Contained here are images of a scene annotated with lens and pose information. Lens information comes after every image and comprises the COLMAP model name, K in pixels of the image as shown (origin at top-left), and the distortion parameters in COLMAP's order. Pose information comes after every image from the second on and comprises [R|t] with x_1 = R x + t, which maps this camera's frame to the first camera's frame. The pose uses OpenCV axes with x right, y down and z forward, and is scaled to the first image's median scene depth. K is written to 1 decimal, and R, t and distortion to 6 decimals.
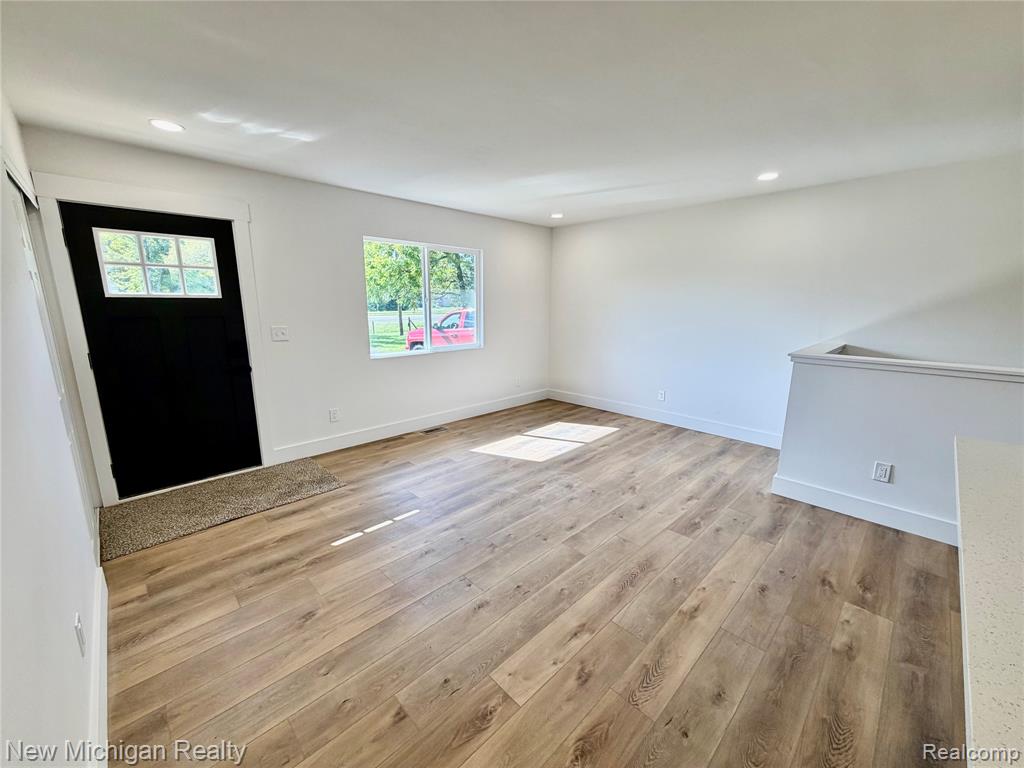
lens RADIAL K [[417.2, 0, 512.0], [0, 417.2, 384.0], [0, 0, 1]] dist [-0.002303, 0.000125]
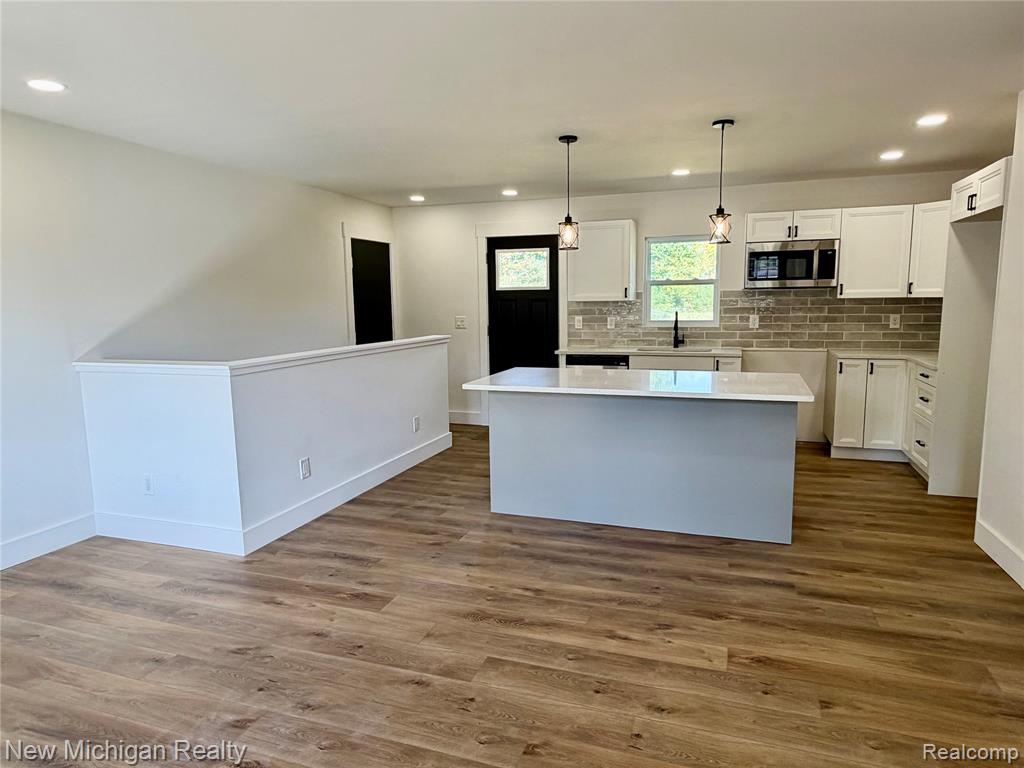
lens RADIAL K [[623.2, 0, 512.0], [0, 623.2, 384.0], [0, 0, 1]] dist [-0.004352, -0.001379]
pose [[-0.450869, -0.115707, 0.885059, -0.740238], [0.187884, 0.957044, 0.220830, -0.257771], [-0.872592, 0.265854, -0.409762, 1.319591]]
